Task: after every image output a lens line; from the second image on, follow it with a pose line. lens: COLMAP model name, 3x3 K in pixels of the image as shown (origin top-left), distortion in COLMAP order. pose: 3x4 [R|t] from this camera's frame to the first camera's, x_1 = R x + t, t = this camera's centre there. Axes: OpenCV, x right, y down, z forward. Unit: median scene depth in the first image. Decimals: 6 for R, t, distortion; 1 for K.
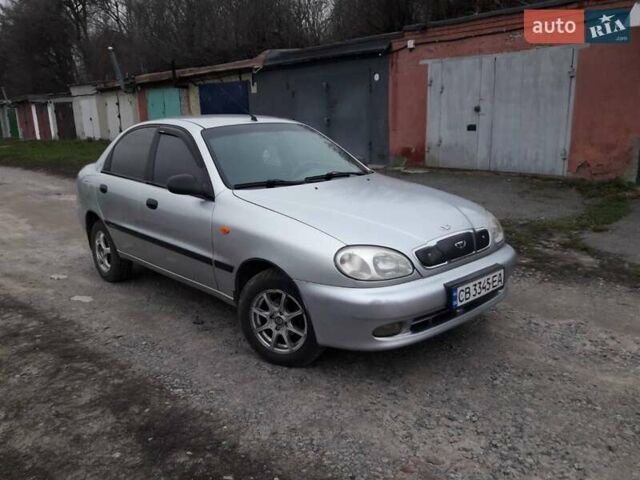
lens RADIAL K [[527.0, 0, 318.0], [0, 527.0, 248.8], [0, 0, 1]] dist [0.039289, -0.097662]
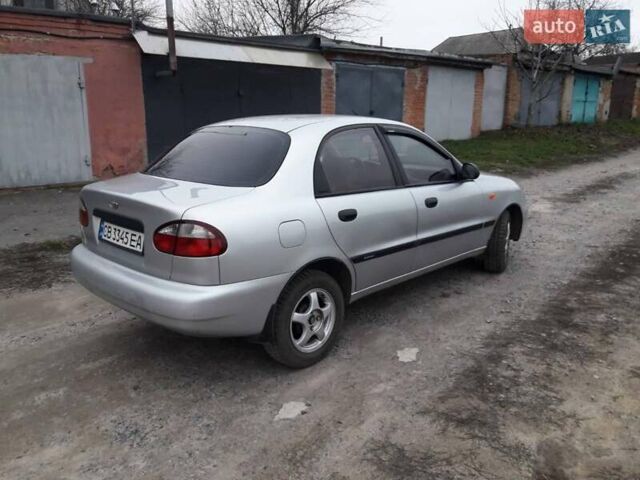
lens RADIAL K [[527.0, 0, 318.0], [0, 527.0, 248.8], [0, 0, 1]] dist [0.039289, -0.097662]
pose [[-0.063492, -0.218361, 0.973800, -1.205531], [0.250974, 0.940916, 0.227351, -0.264045], [-0.965909, 0.258834, -0.004938, 1.160873]]
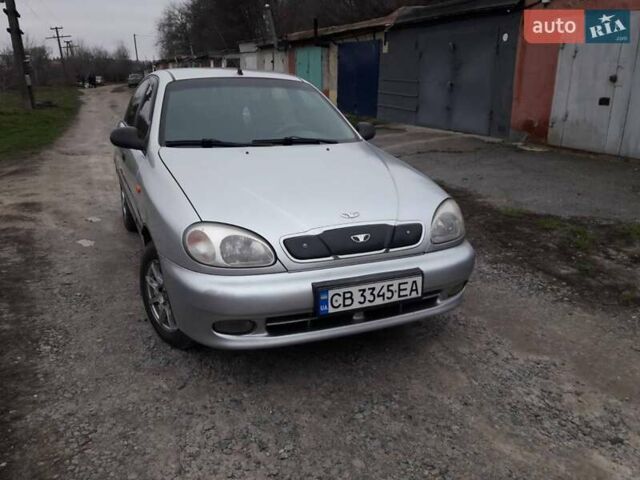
lens RADIAL K [[531.6, 0, 317.6], [0, 531.6, 242.1], [0, 0, 1]] dist [0.037136, -0.087882]
pose [[0.943475, 0.134182, -0.303067, 0.324712], [-0.119181, 0.990572, 0.067549, -0.034227], [0.309274, -0.027611, 0.950572, 0.155153]]
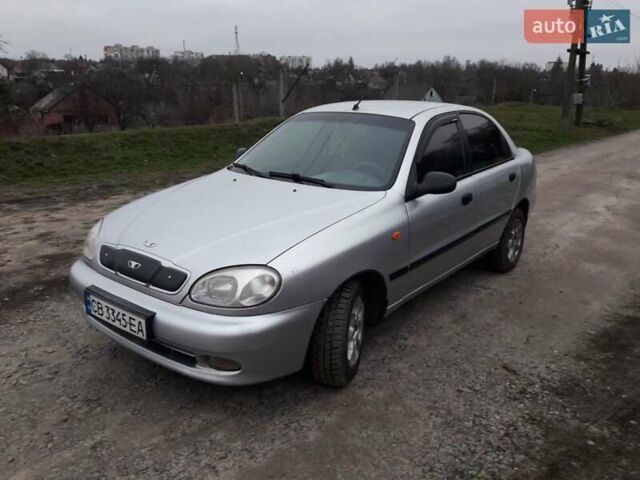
lens RADIAL K [[533.2, 0, 309.3], [0, 533.2, 239.7], [0, 0, 1]] dist [0.020233, -0.004691]
pose [[0.151533, 0.302822, -0.940923, 0.808391], [-0.264203, 0.929690, 0.256658, -0.249326], [0.952489, 0.209702, 0.220885, 0.767705]]
